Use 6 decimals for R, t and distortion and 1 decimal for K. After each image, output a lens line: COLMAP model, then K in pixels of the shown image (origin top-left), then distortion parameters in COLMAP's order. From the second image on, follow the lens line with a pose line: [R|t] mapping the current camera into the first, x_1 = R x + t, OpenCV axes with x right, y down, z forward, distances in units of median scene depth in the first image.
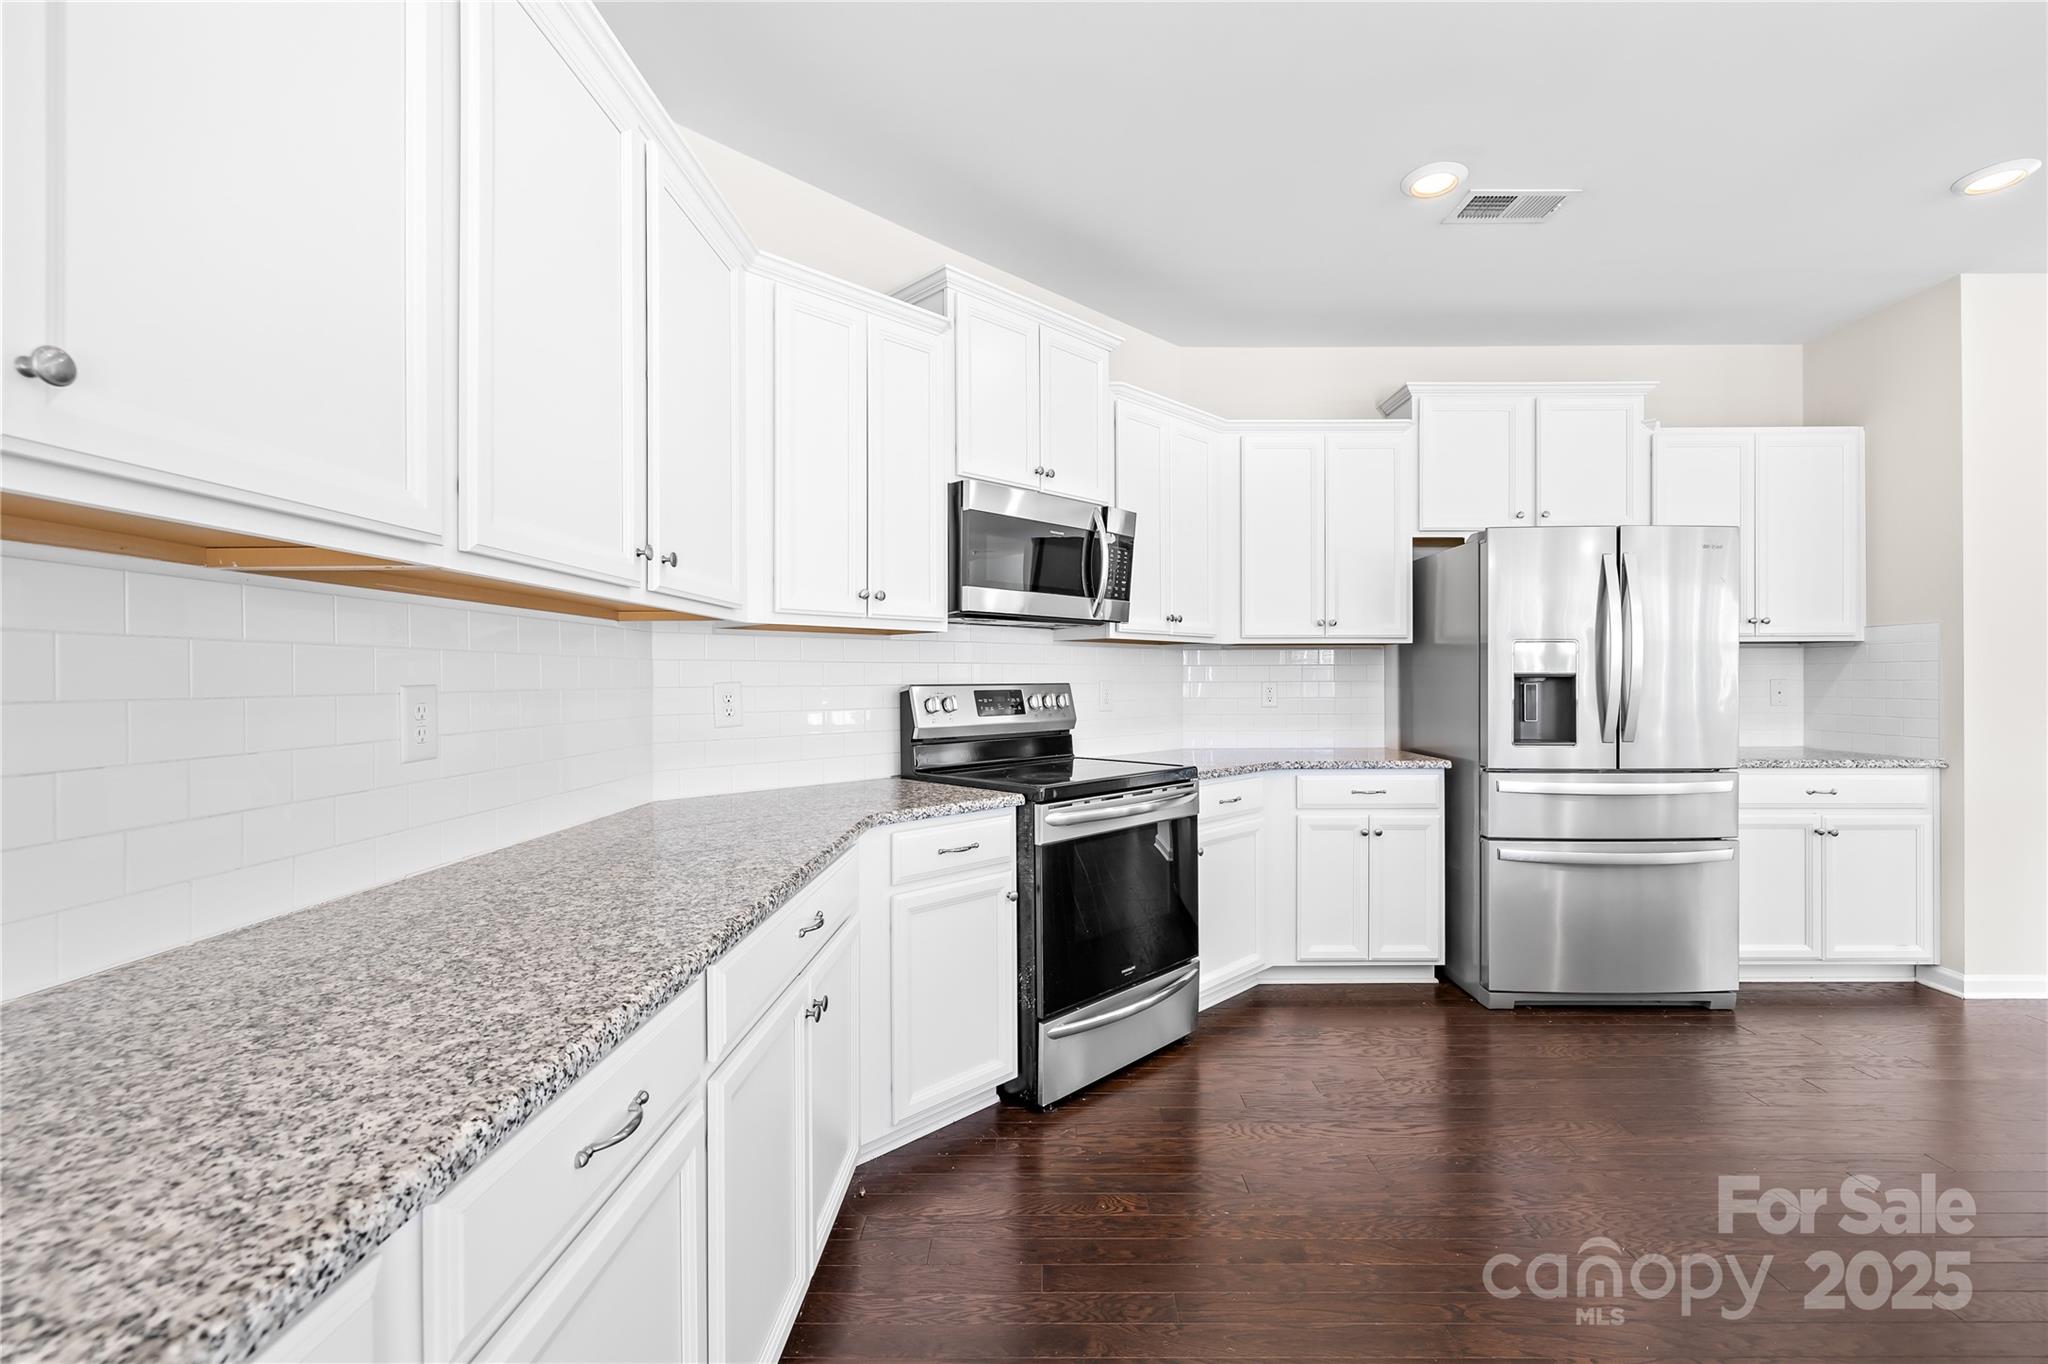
lens RADIAL K [[863.9, 0, 1051.9], [0, 863.9, 683.8], [0, 0, 1]] dist [-0.001814, 0.000136]
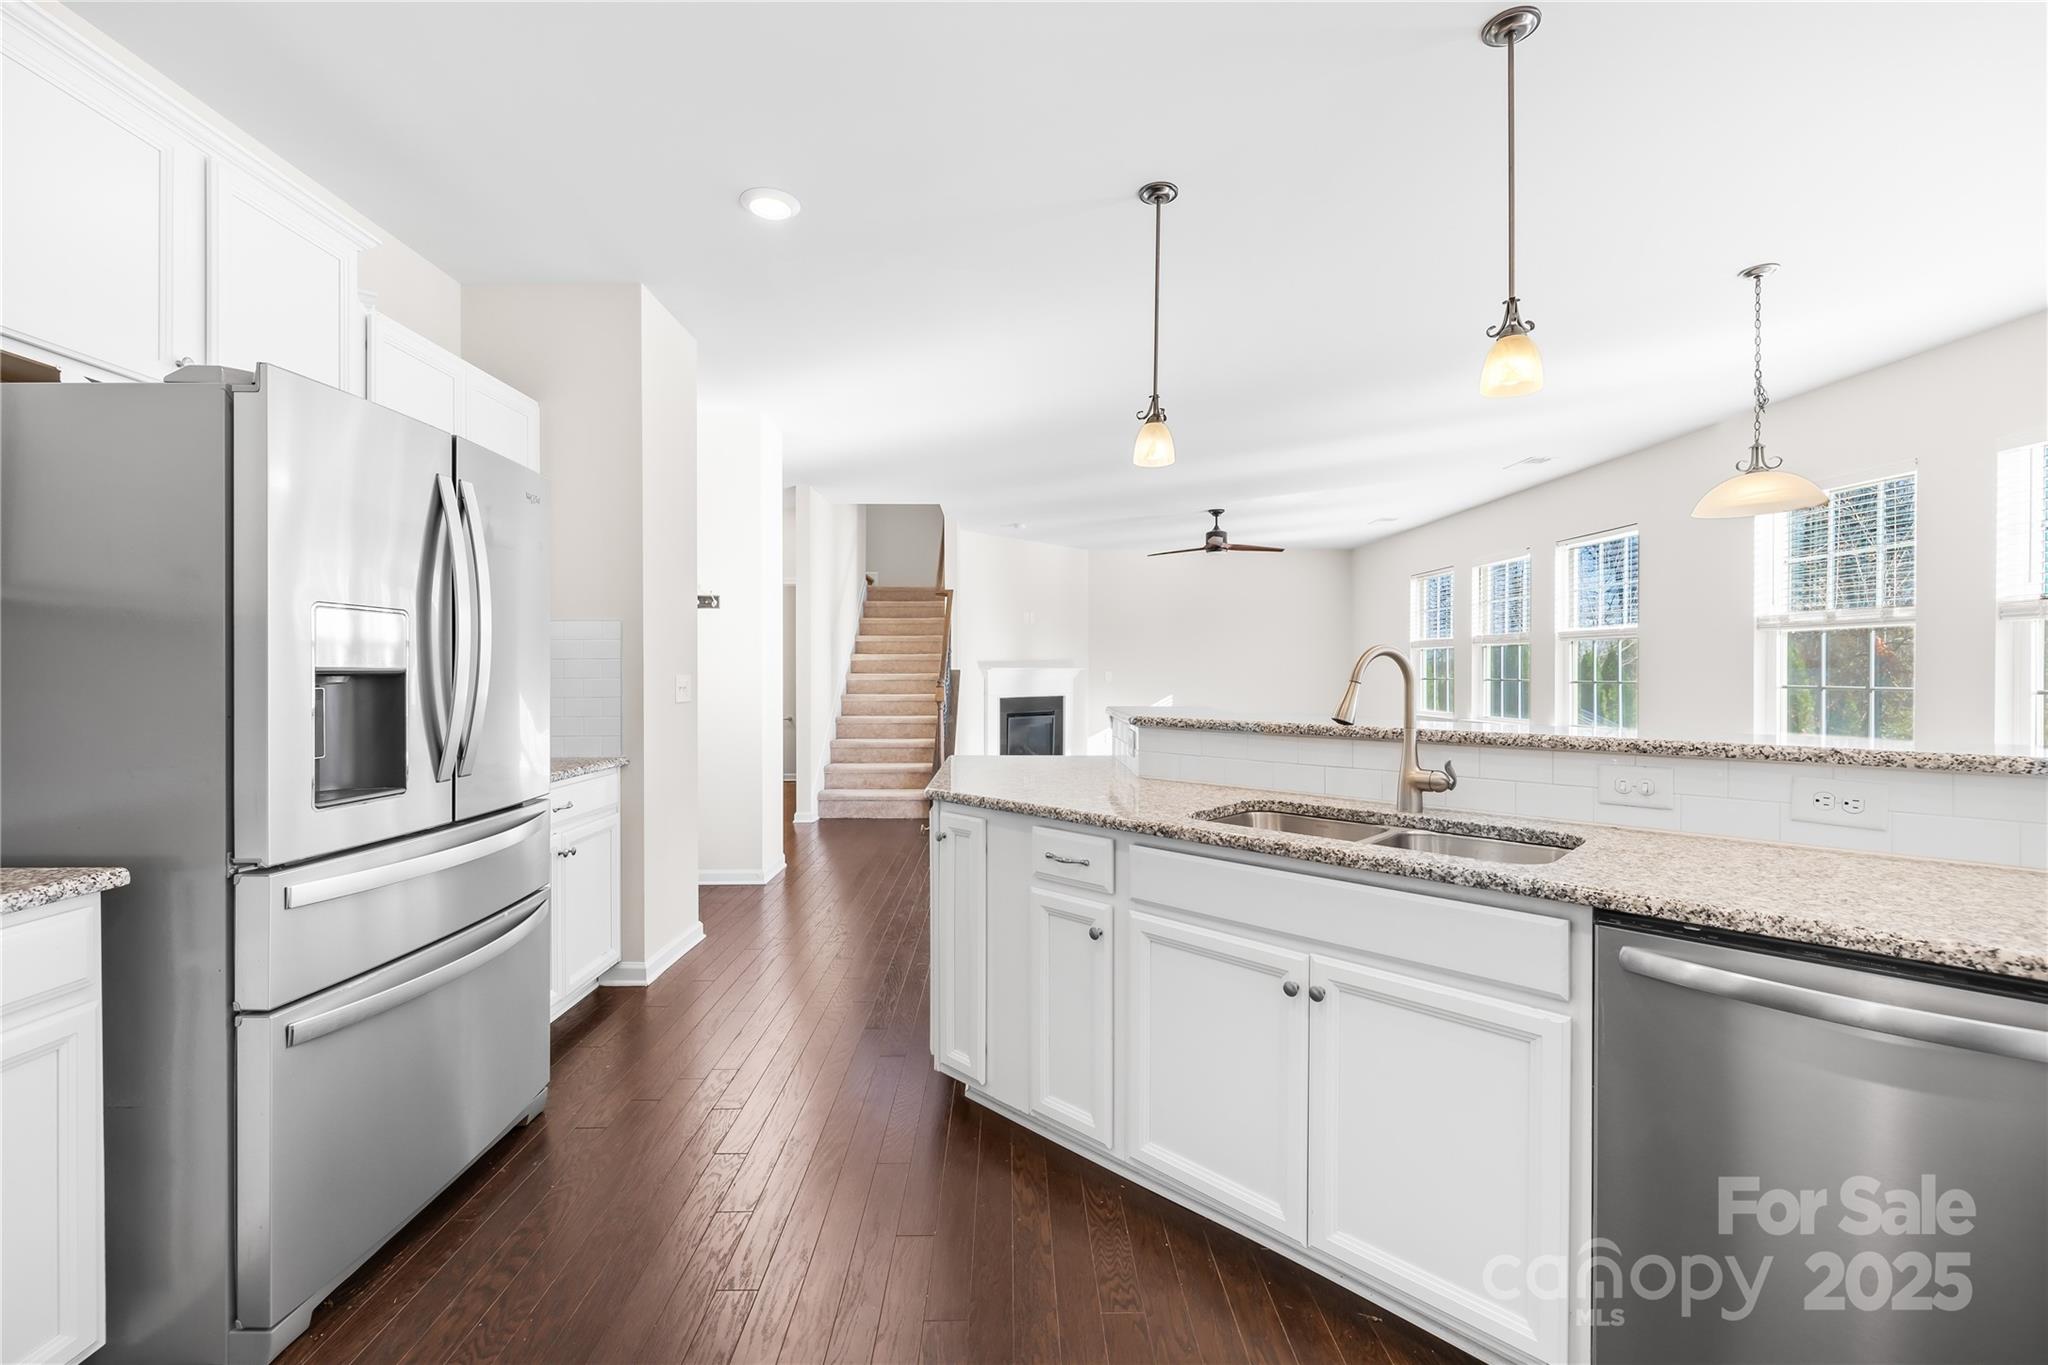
lens RADIAL K [[863.9, 0, 1019.8], [0, 863.9, 673.2], [0, 0, 1]] dist [-0.001814, 0.000136]
pose [[-0.007492, -0.000327, 0.999972, 0.022160], [0.012298, 0.999924, 0.000419, -0.004240], [-0.999896, 0.012301, -0.007488, 0.580652]]
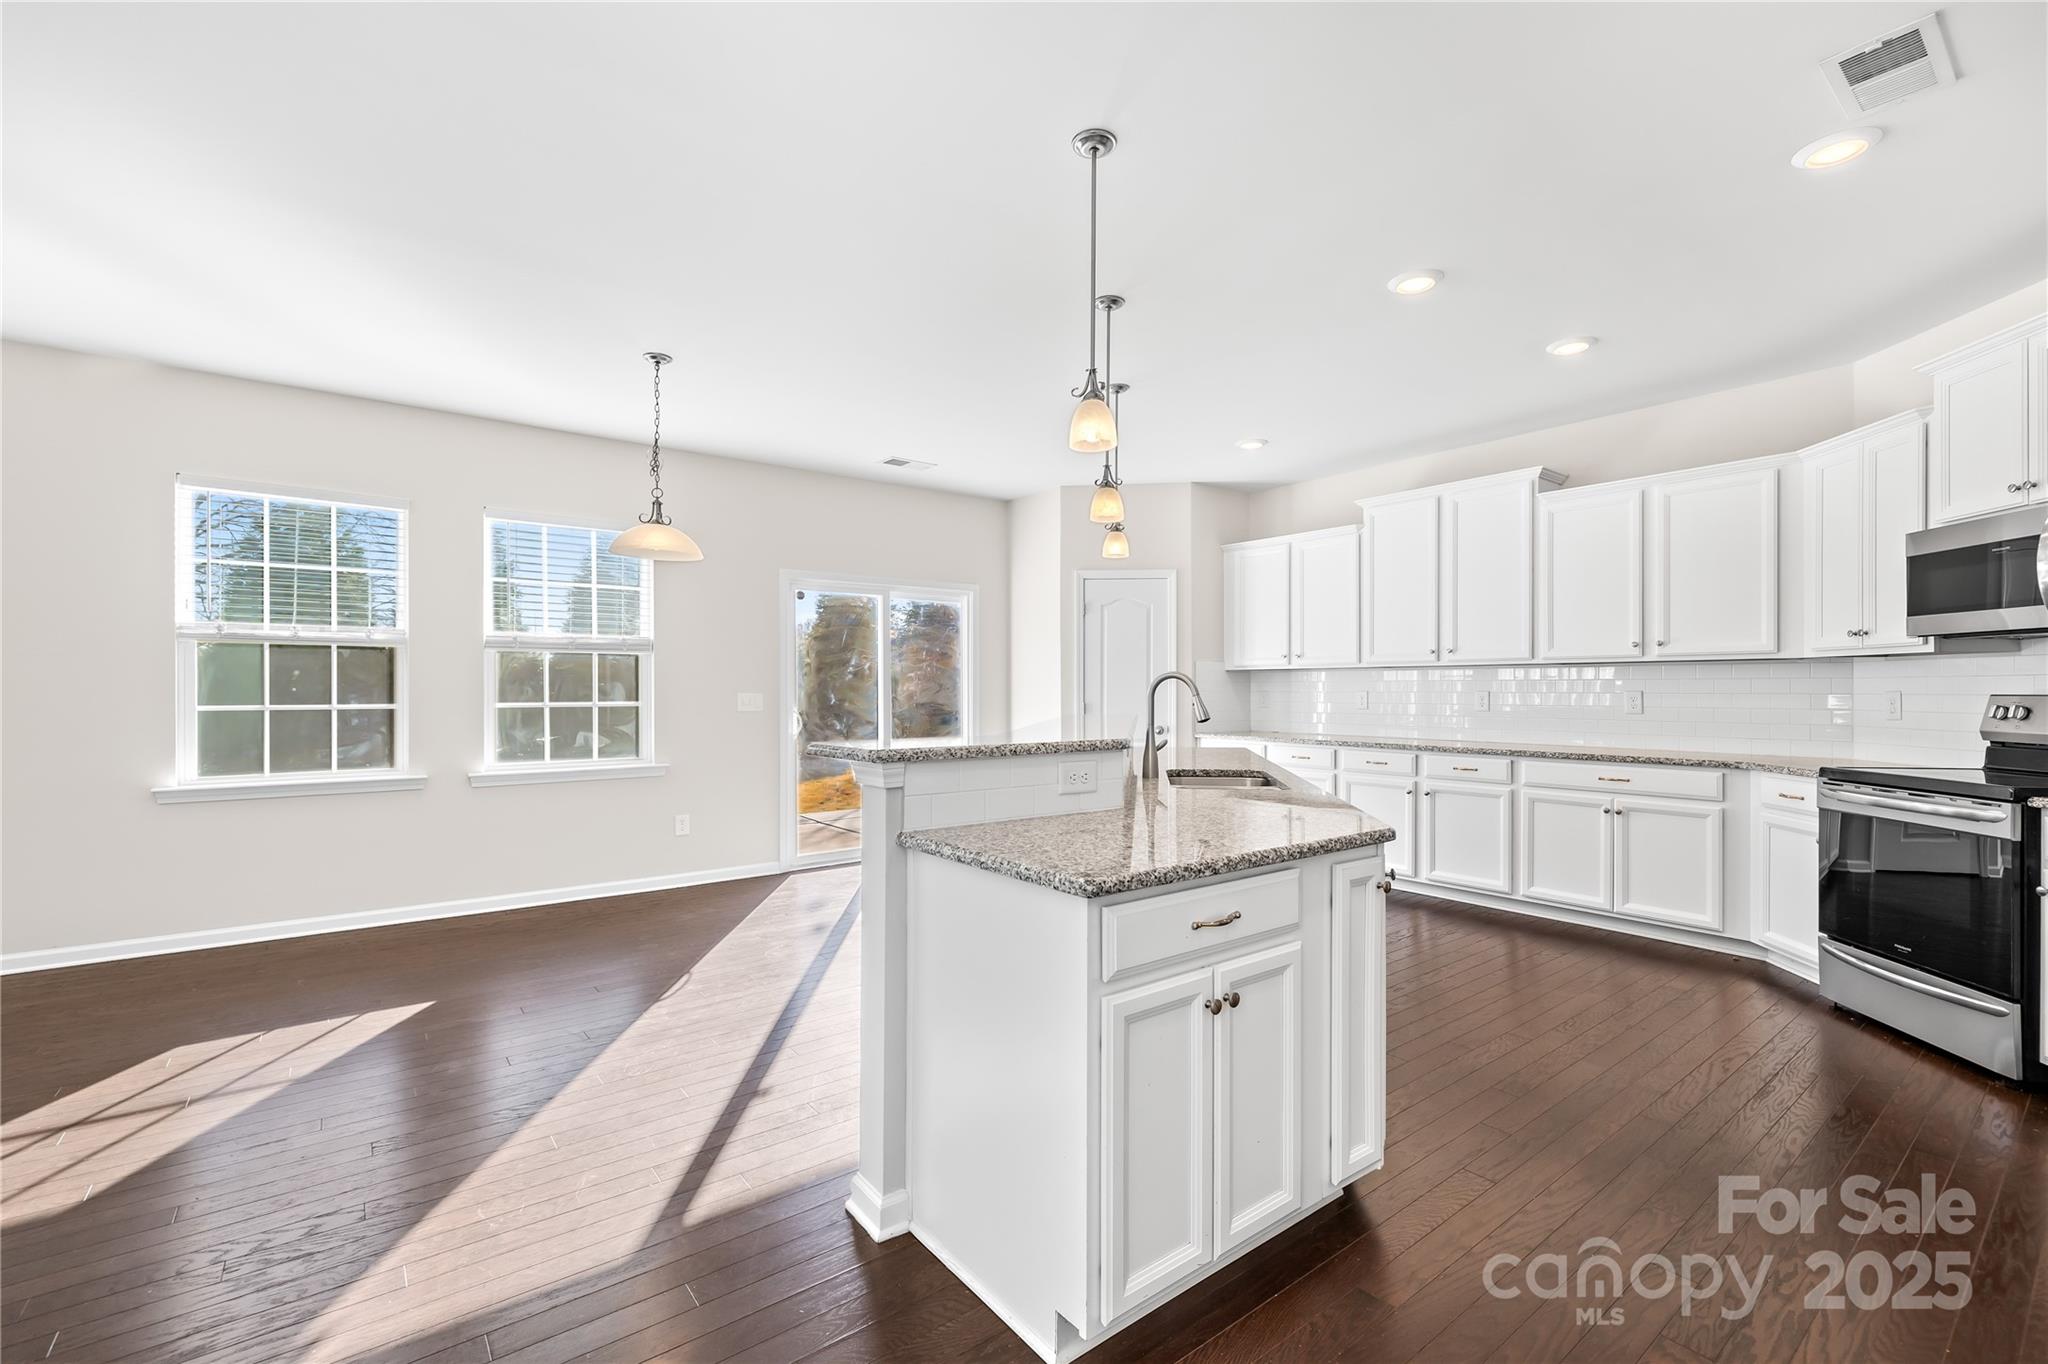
lens RADIAL K [[863.9, 0, 1024.2], [0, 863.9, 680.8], [0, 0, 1]] dist [-0.001814, 0.000136]
pose [[-0.795792, -0.003577, -0.605559, 1.379540], [-0.005414, 0.999985, 0.001208, -0.011879], [0.605545, 0.004240, -0.795799, 1.000315]]
